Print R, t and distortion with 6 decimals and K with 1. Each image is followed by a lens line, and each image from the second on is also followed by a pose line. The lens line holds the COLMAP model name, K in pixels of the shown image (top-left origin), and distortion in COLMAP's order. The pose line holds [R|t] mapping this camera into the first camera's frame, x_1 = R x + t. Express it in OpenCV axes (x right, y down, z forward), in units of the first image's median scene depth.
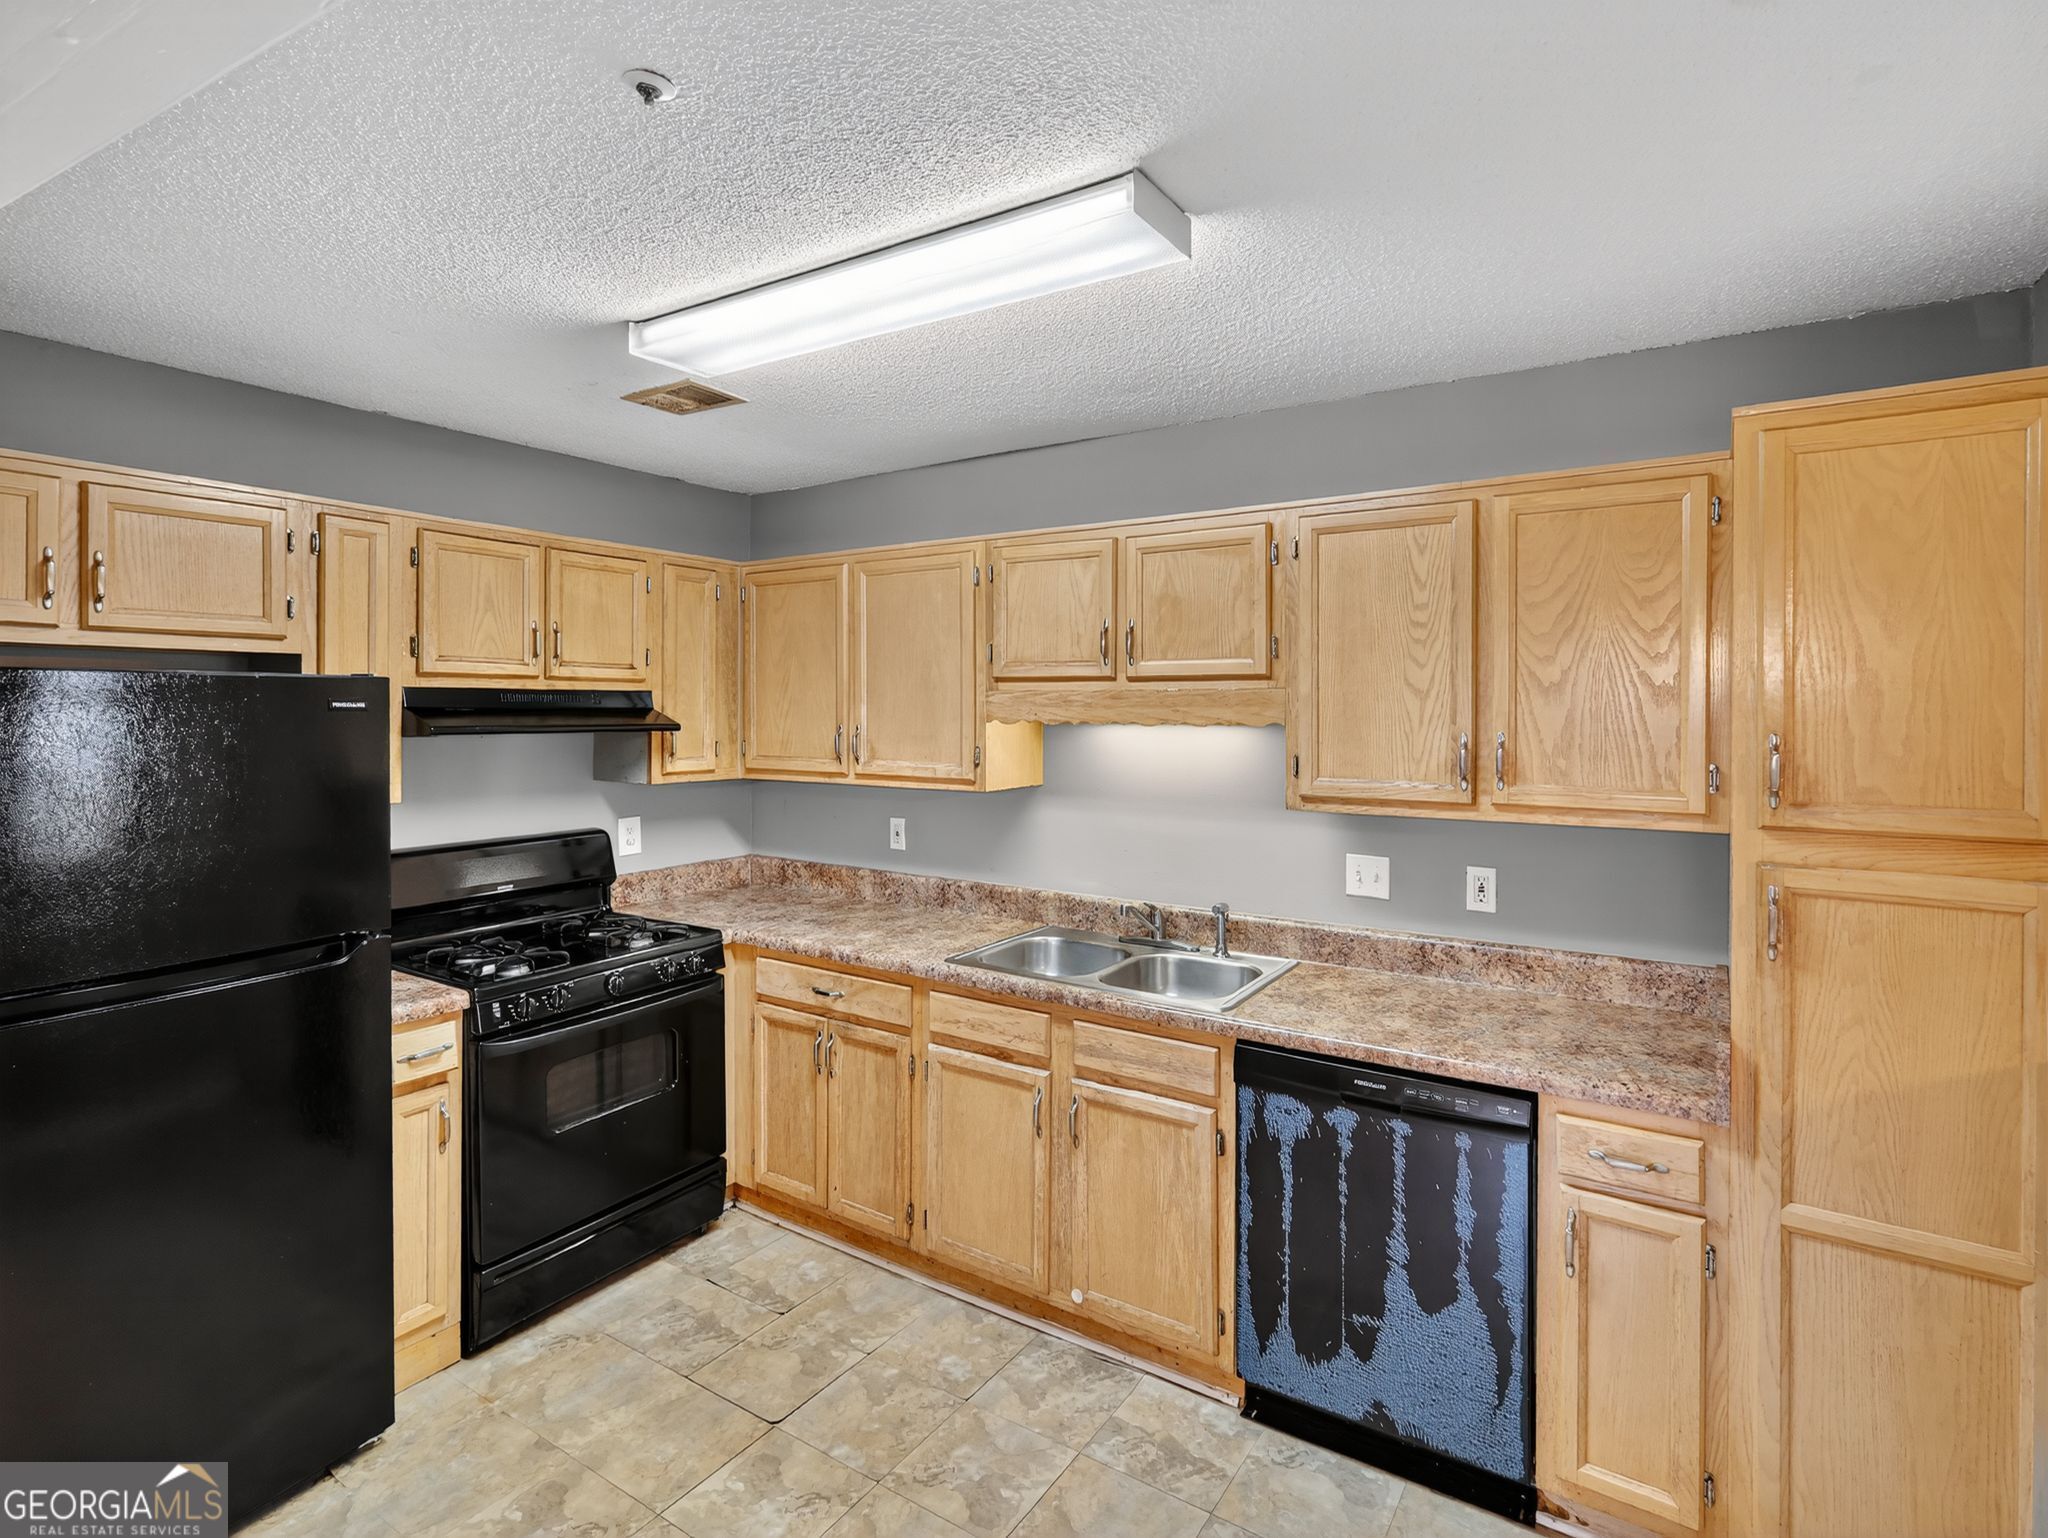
lens RADIAL K [[1016.2, 0, 1025.8], [0, 1016.2, 707.7], [0, 0, 1]] dist [0.007011, -0.000654]
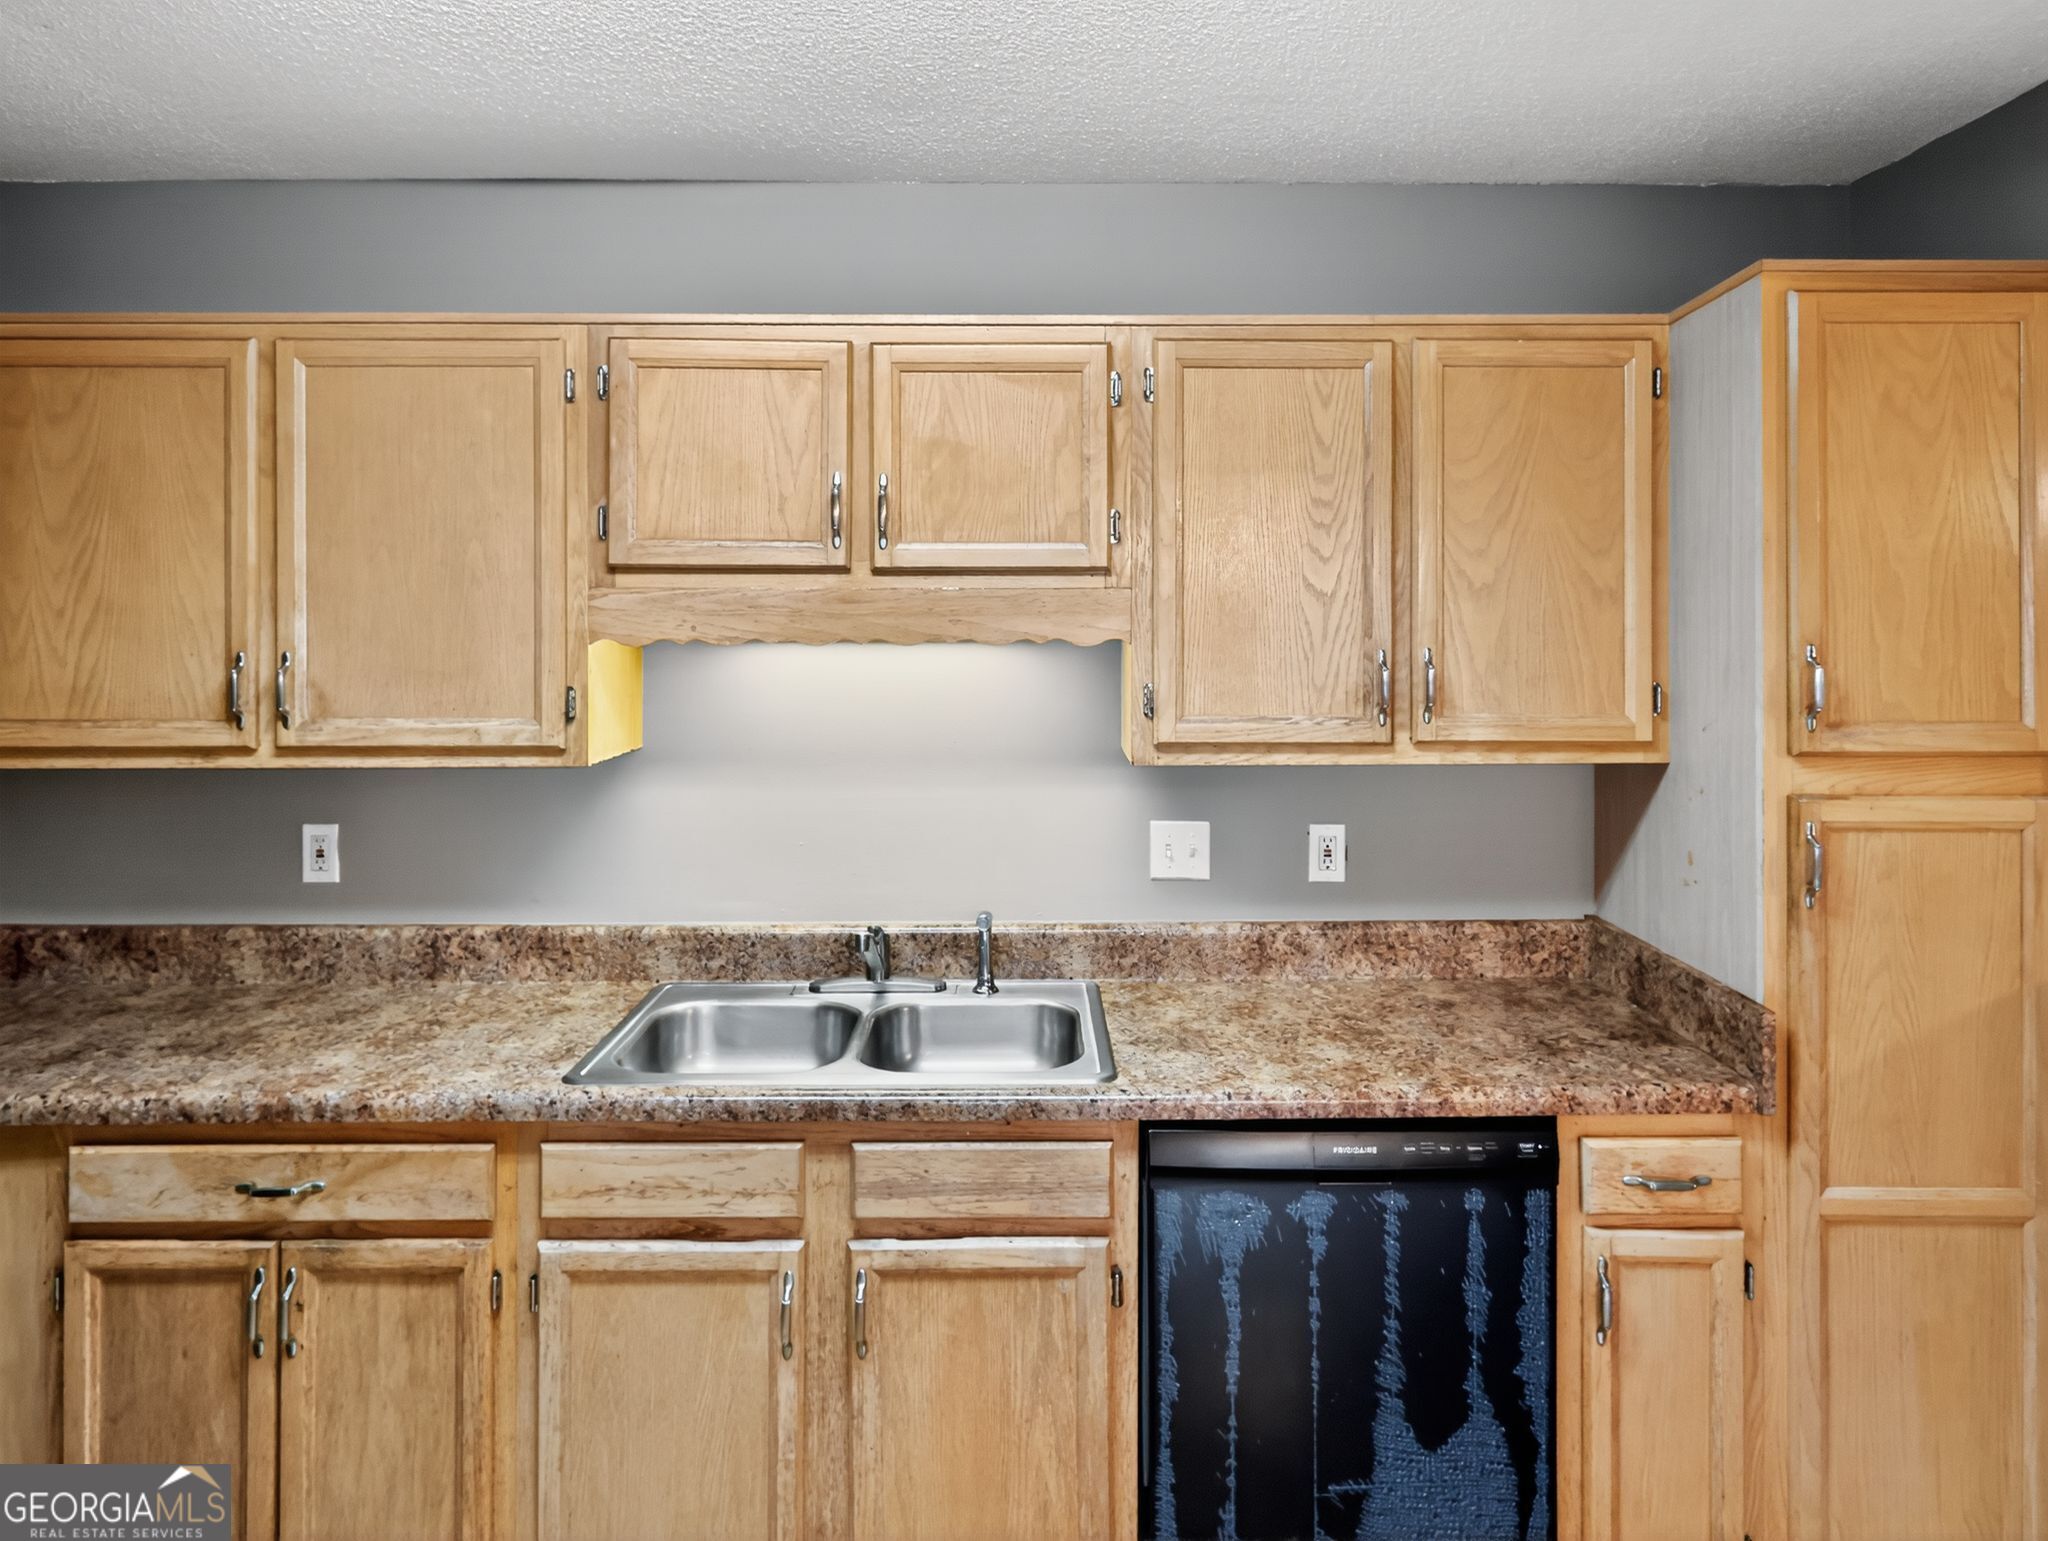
lens RADIAL K [[1336.1, 0, 1028.0], [0, 1336.1, 614.5], [0, 0, 1]] dist [0.009475, -0.000619]
pose [[0.831533, -0.001047, 0.555474, -0.298715], [0.002977, 0.999992, -0.002571, 0.000775], [-0.555467, 0.003792, 0.831530, 0.289020]]
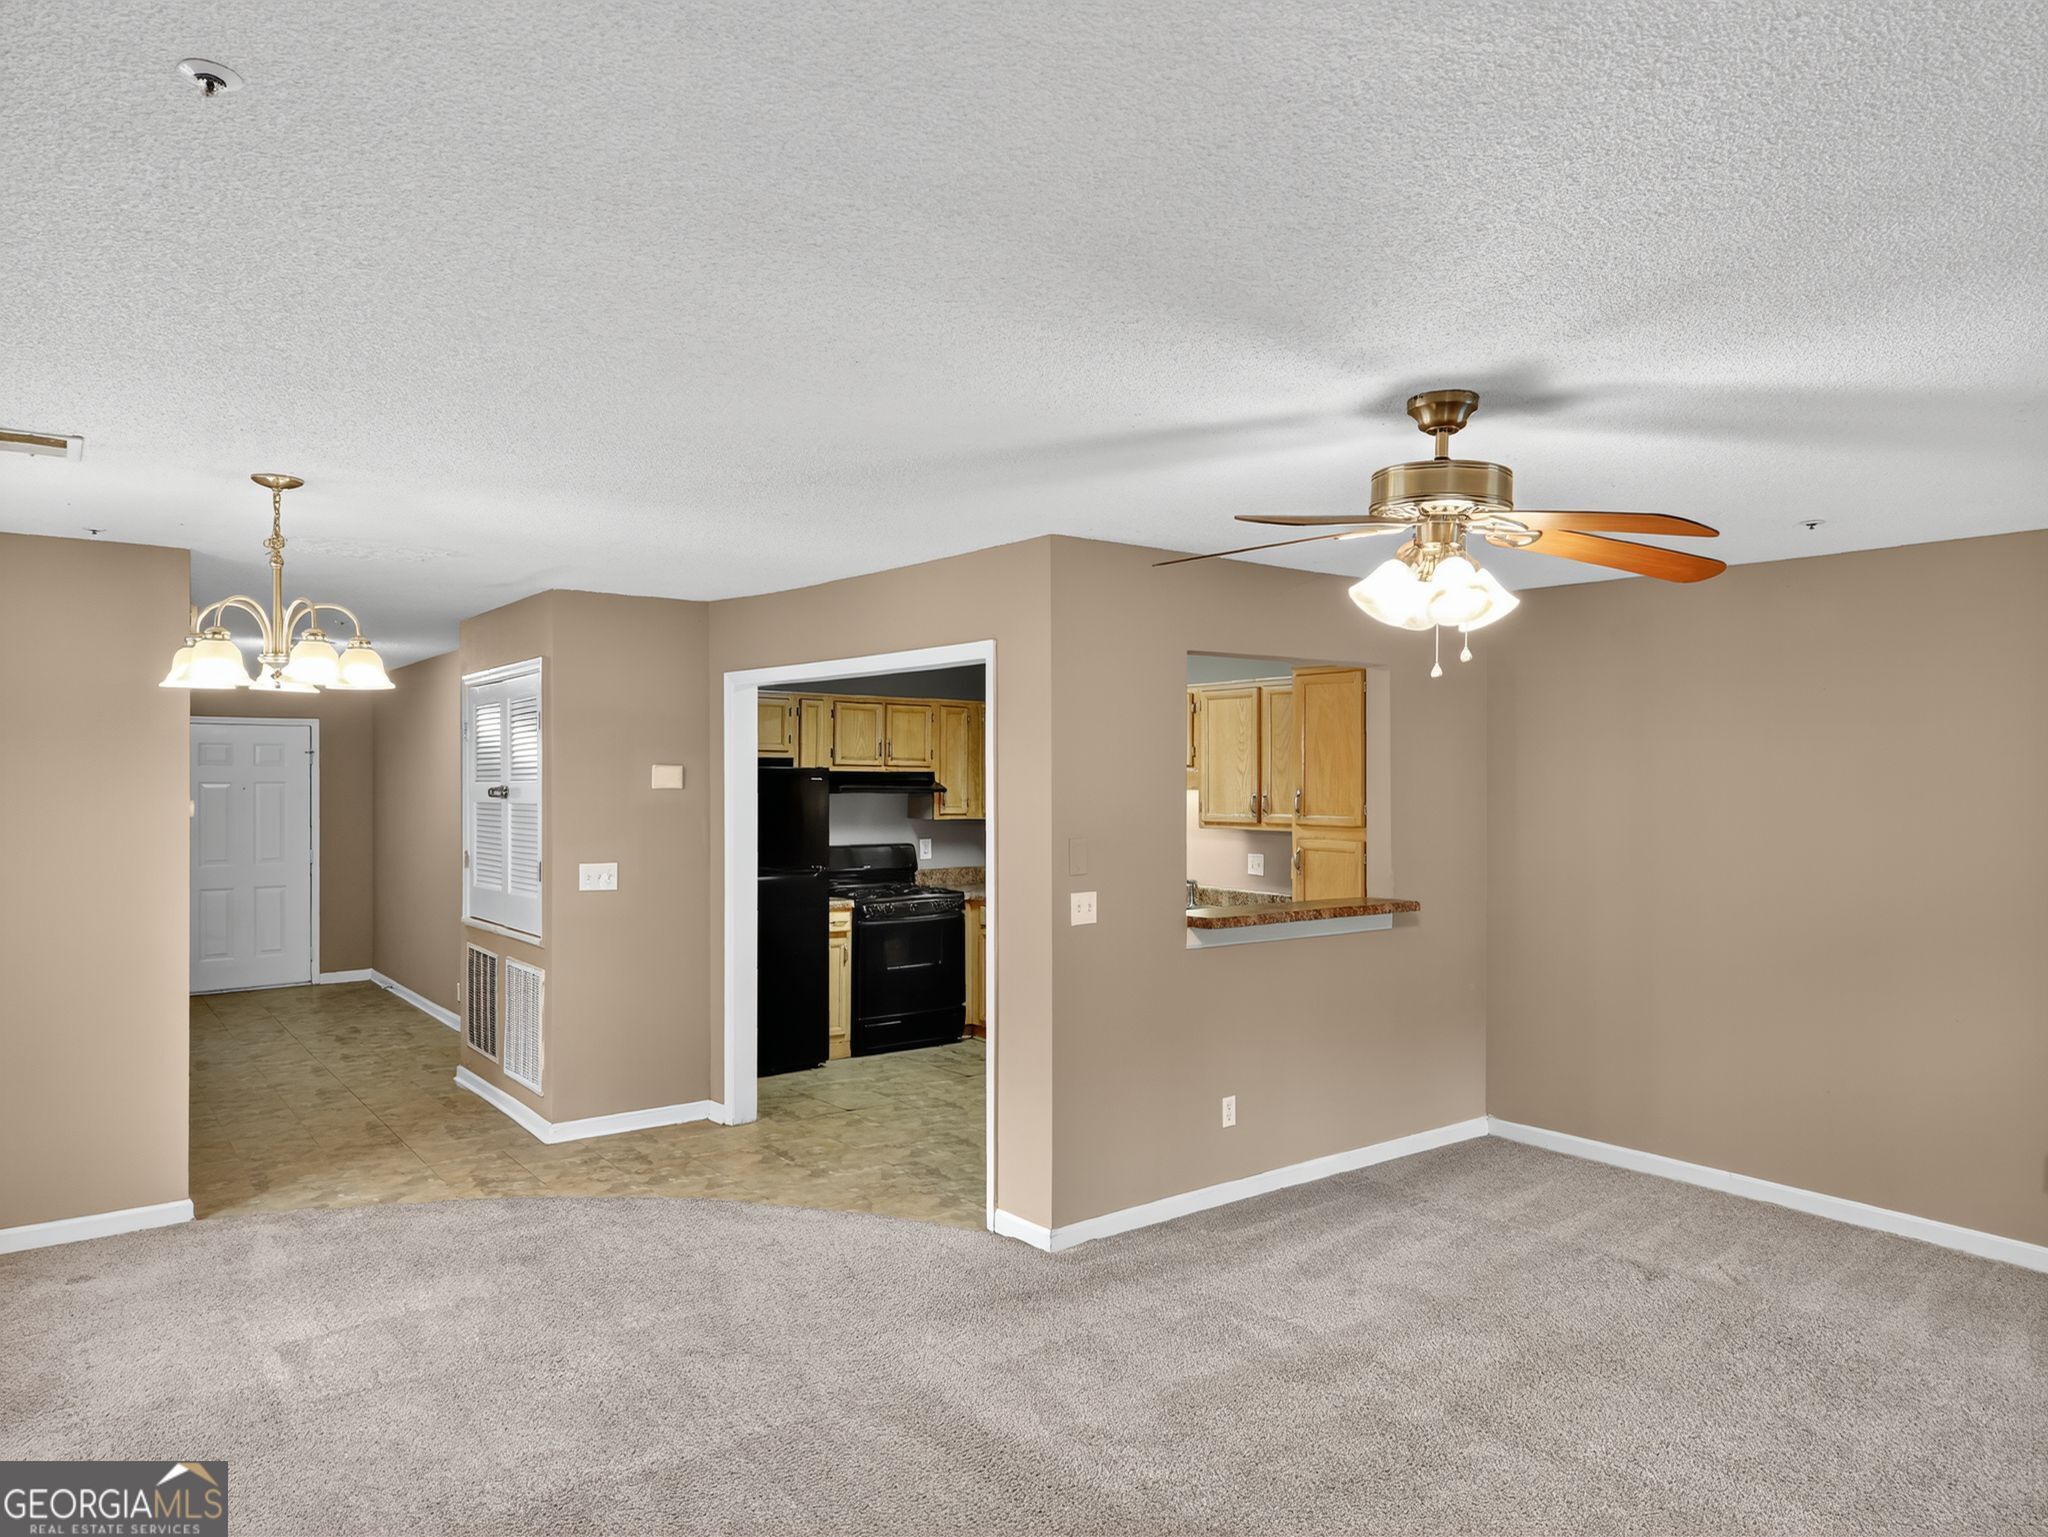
lens RADIAL K [[1312.8, 0, 1024.0], [0, 1312.8, 768.5], [0, 0, 1]] dist [0.013819, -0.000025]
pose [[0.943042, -0.001338, -0.332671, 0.819516], [-0.002419, 0.999938, -0.010879, 0.005735], [0.332665, 0.011064, 0.942980, -1.706761]]
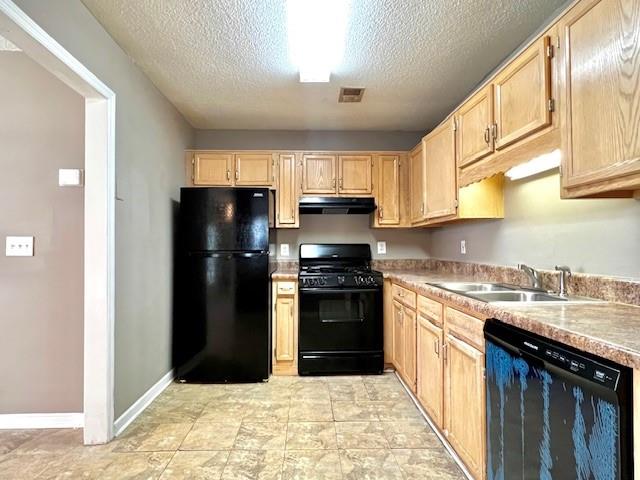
lens RADIAL K [[333.2, 0, 320.0], [0, 333.2, 240.0], [0, 0, 1]] dist [-0.003433, -0.000431]
pose [[0.583282, -0.020329, -0.812016, 0.466429], [0.002392, 0.999725, -0.023311, 0.178598], [0.812267, 0.011654, 0.583170, 0.354812]]
